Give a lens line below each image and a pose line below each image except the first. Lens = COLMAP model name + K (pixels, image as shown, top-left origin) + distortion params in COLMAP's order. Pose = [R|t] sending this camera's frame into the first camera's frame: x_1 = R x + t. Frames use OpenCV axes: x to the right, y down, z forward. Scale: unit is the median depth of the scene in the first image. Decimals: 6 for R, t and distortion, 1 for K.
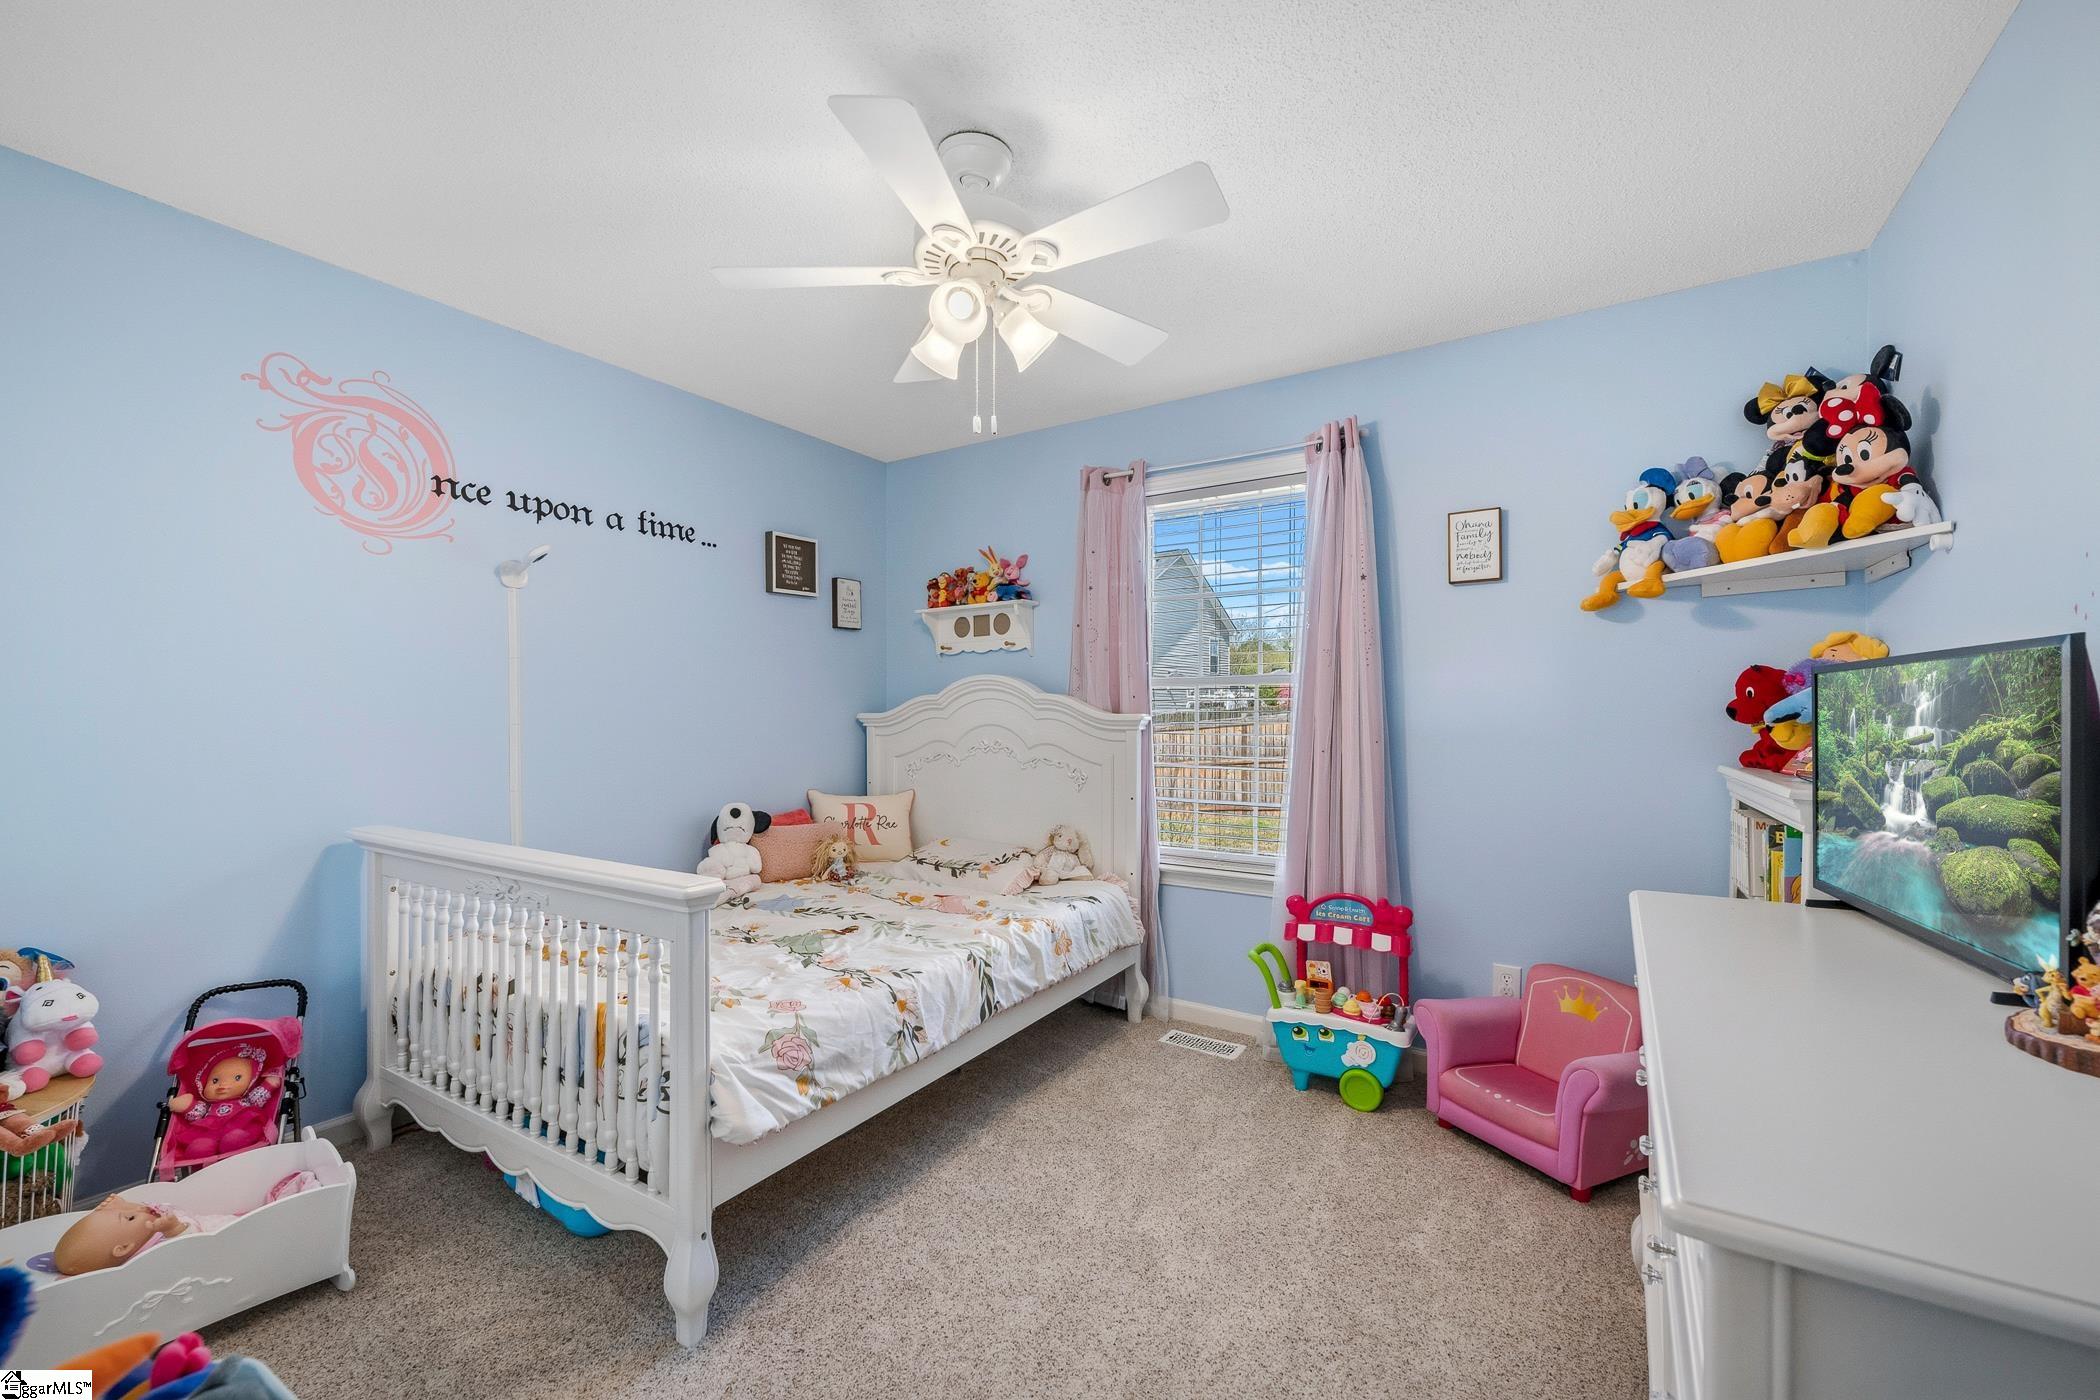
lens RADIAL K [[839.0, 0, 1045.8], [0, 839.0, 715.3], [0, 0, 1]] dist [-0.000036, 0.000127]
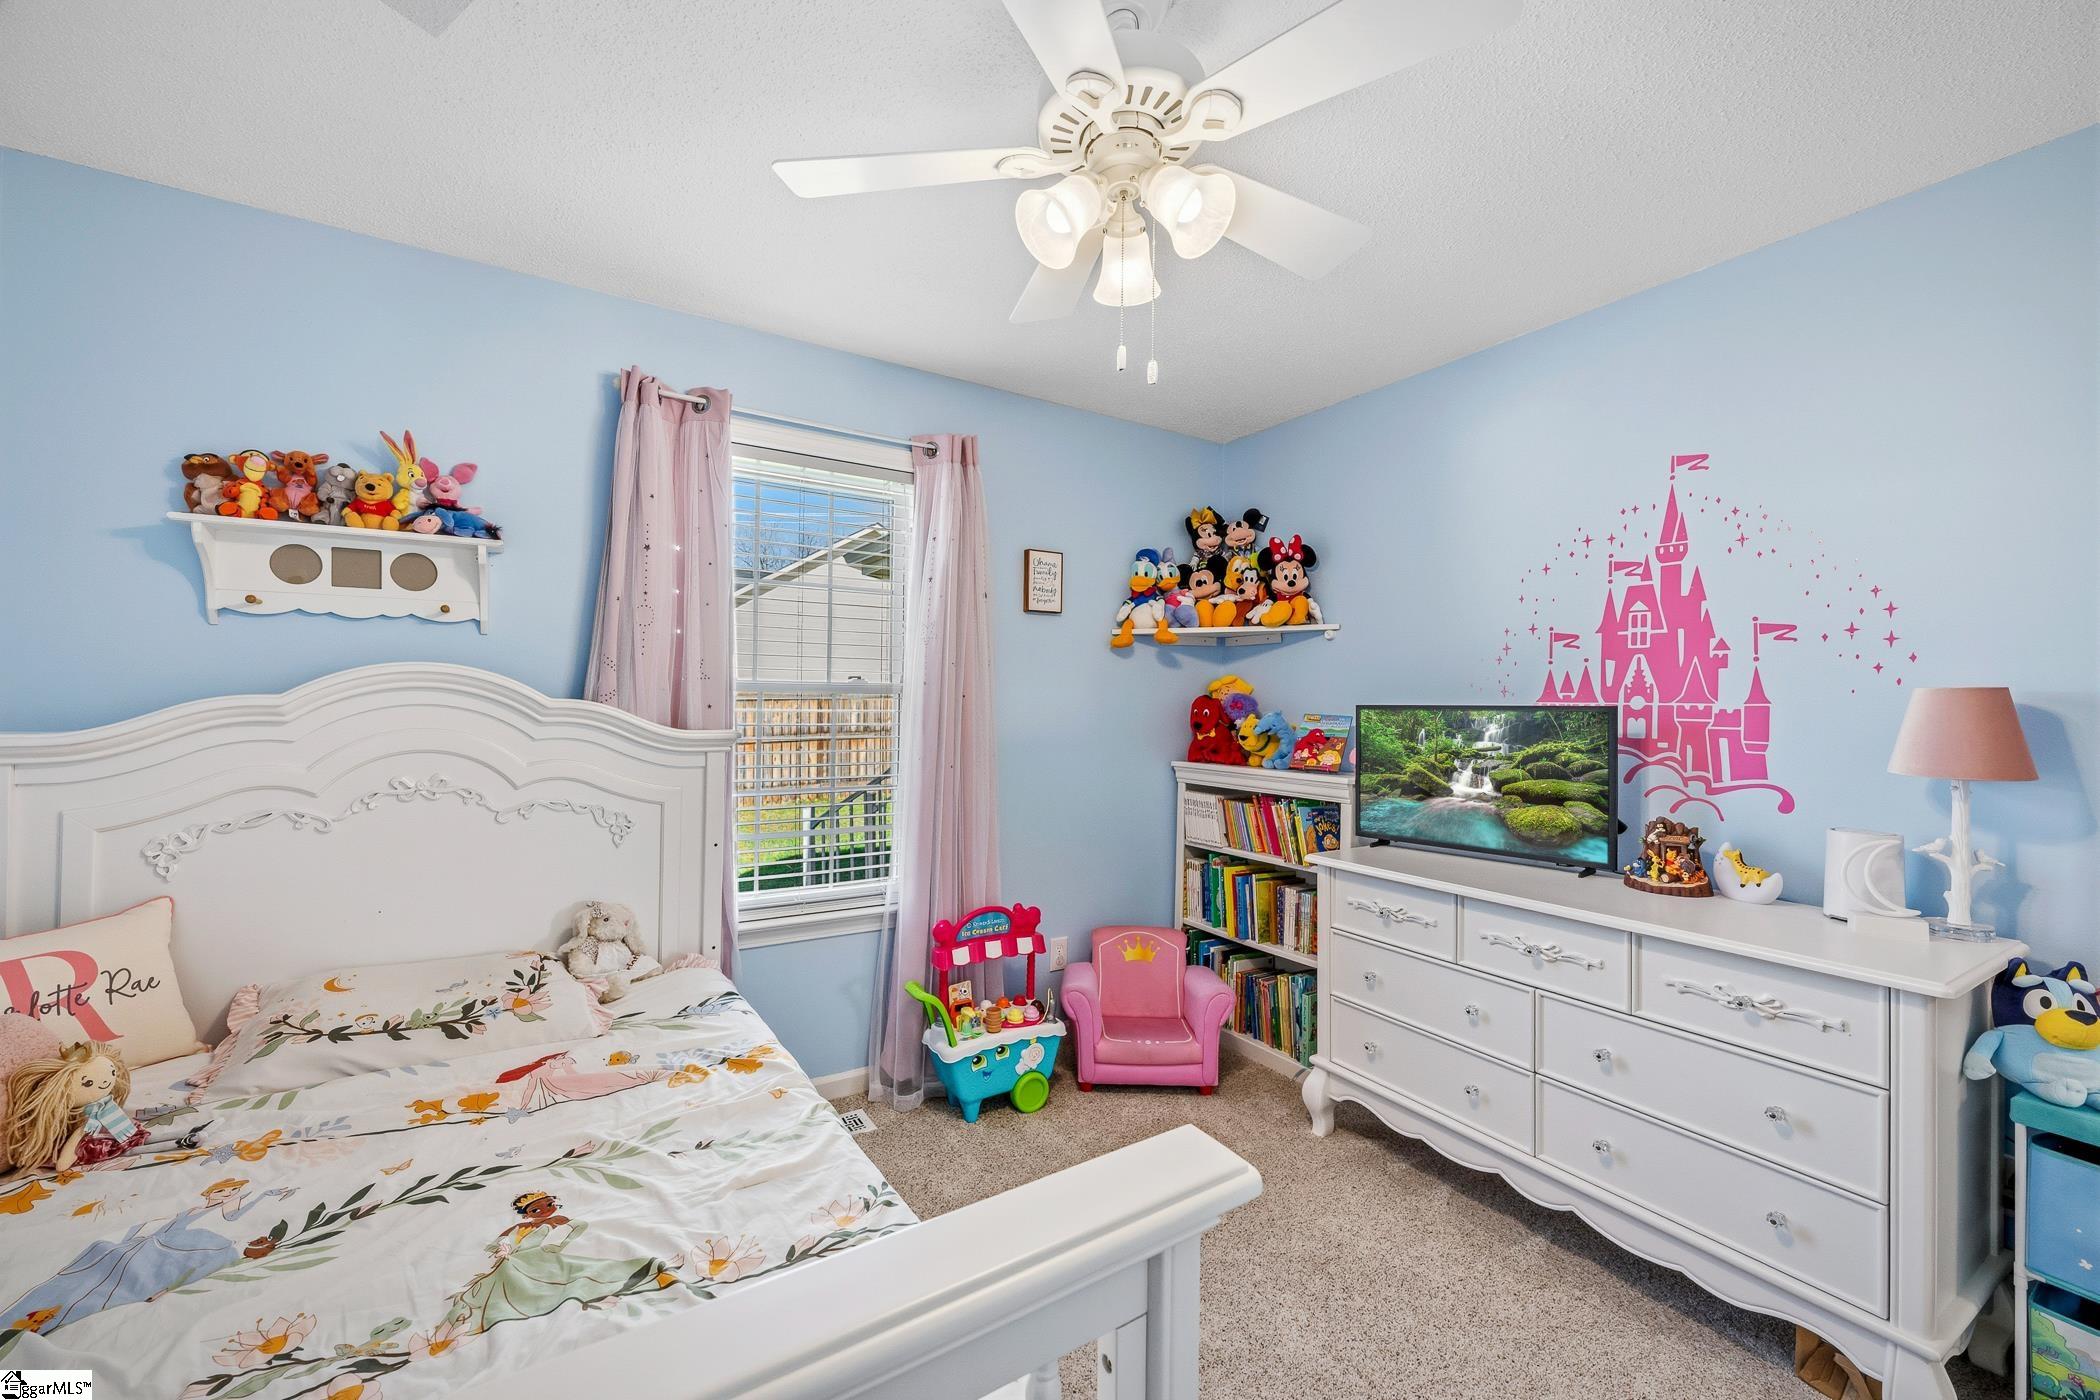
lens RADIAL K [[822.2, 0, 1043.2], [0, 822.2, 694.7], [0, 0, 1]] dist [-0.001322, 0.000084]
pose [[0.427299, 0.016687, 0.903956, -0.537877], [-0.008251, 0.999860, -0.014557, -0.030626], [-0.904073, -0.001238, 0.427377, 0.541532]]
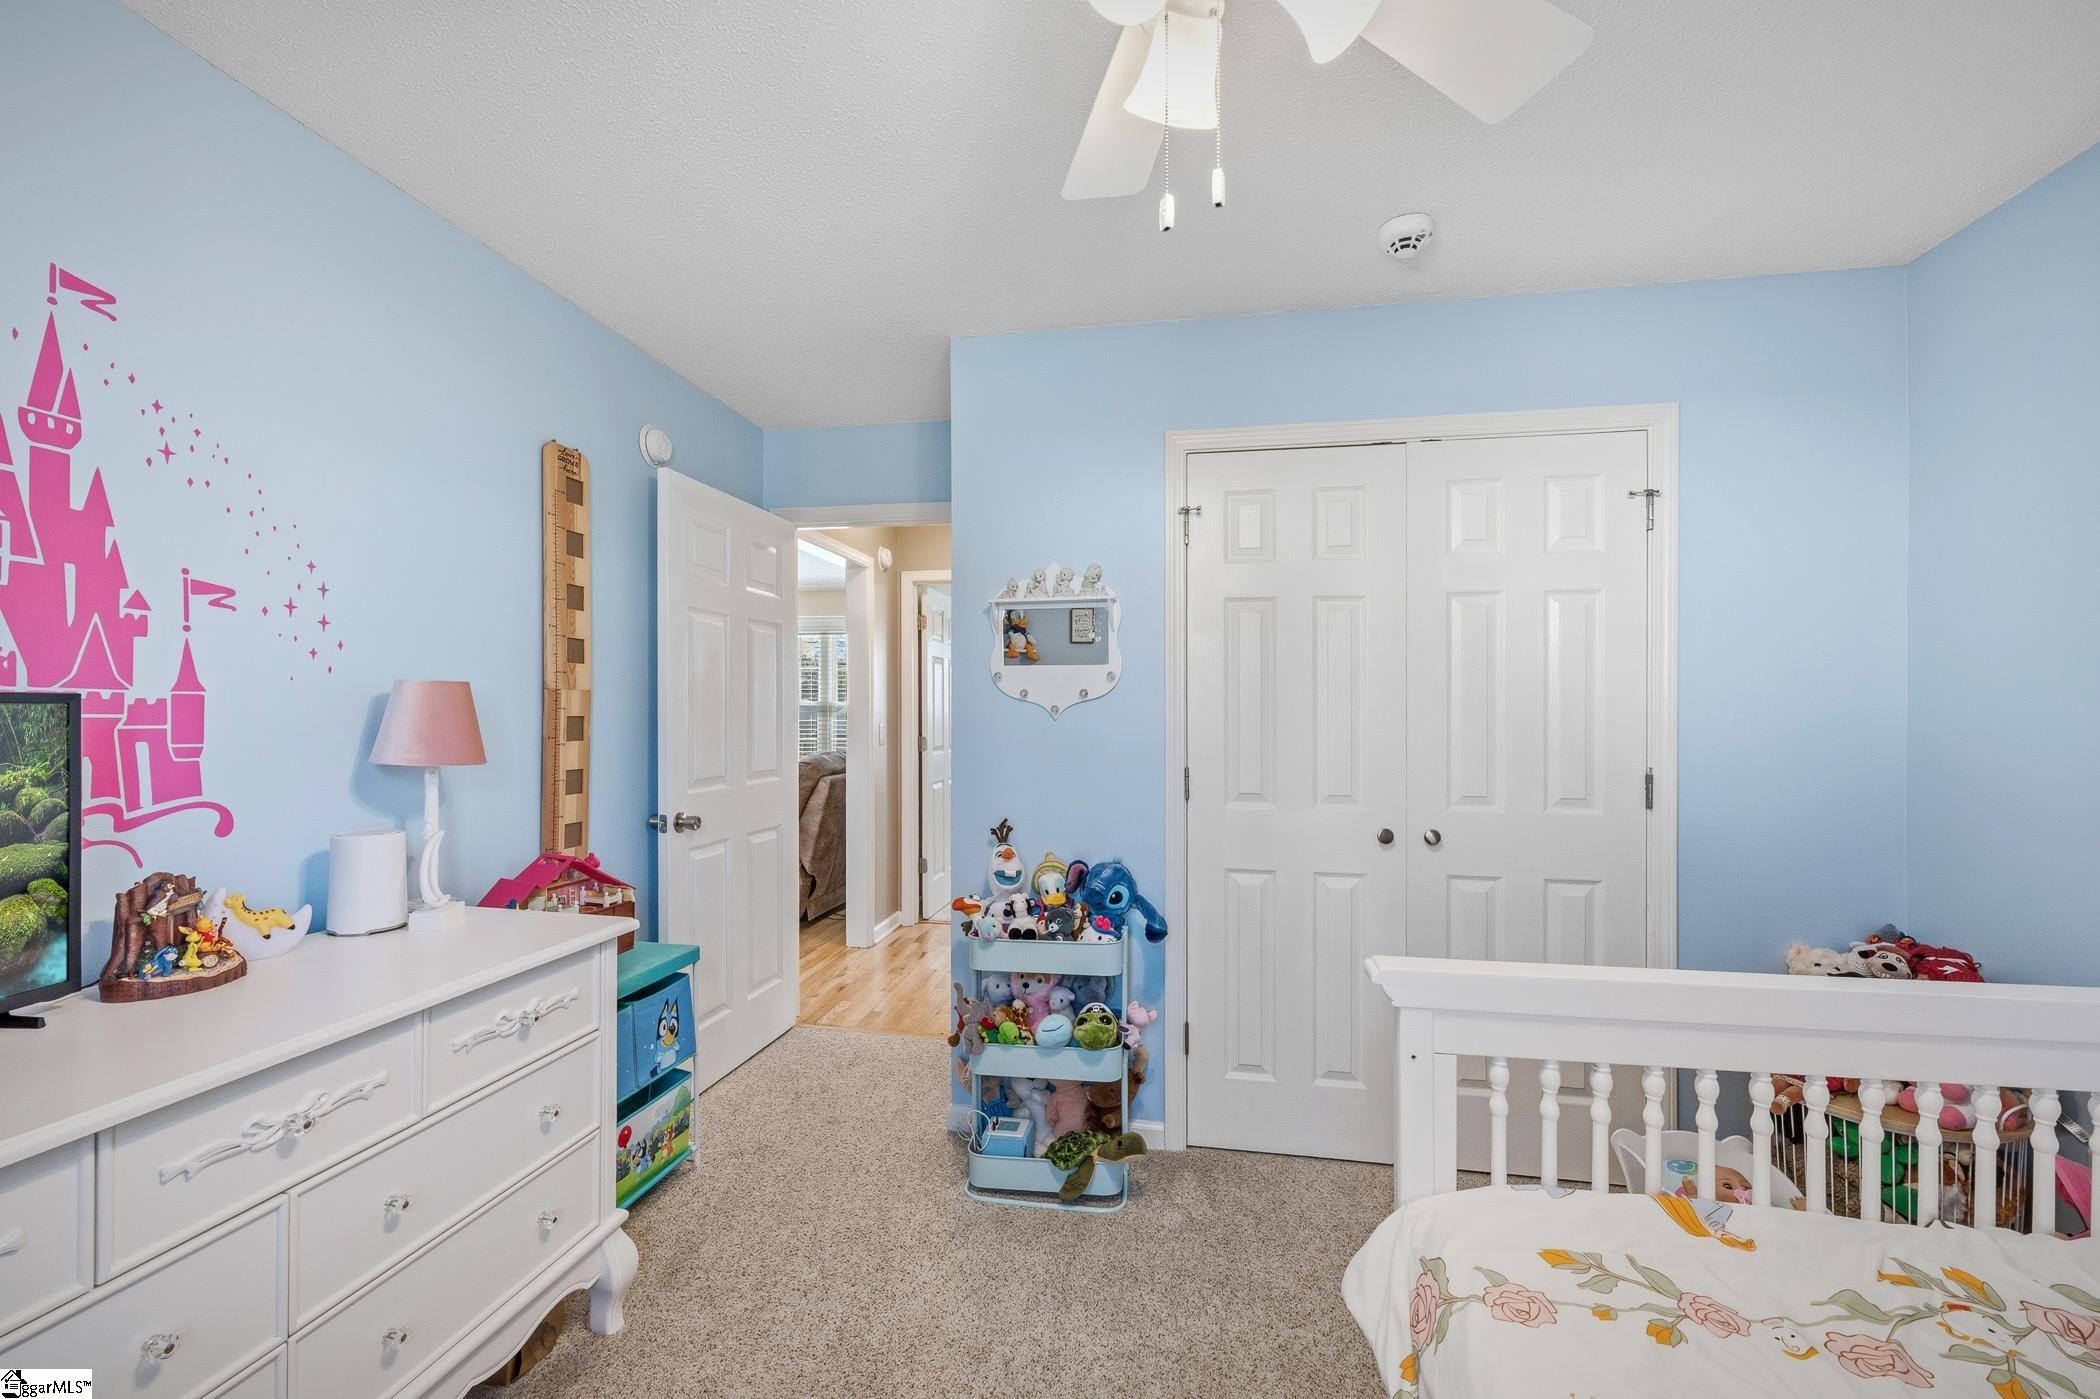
lens RADIAL K [[822.2, 0, 1043.2], [0, 822.2, 694.2], [0, 0, 1]] dist [-0.001322, 0.000084]
pose [[-0.932015, -0.026082, -0.361479, 0.148886], [-0.021583, 0.999631, -0.016477, -0.040753], [0.361775, -0.007555, -0.932235, 1.011263]]
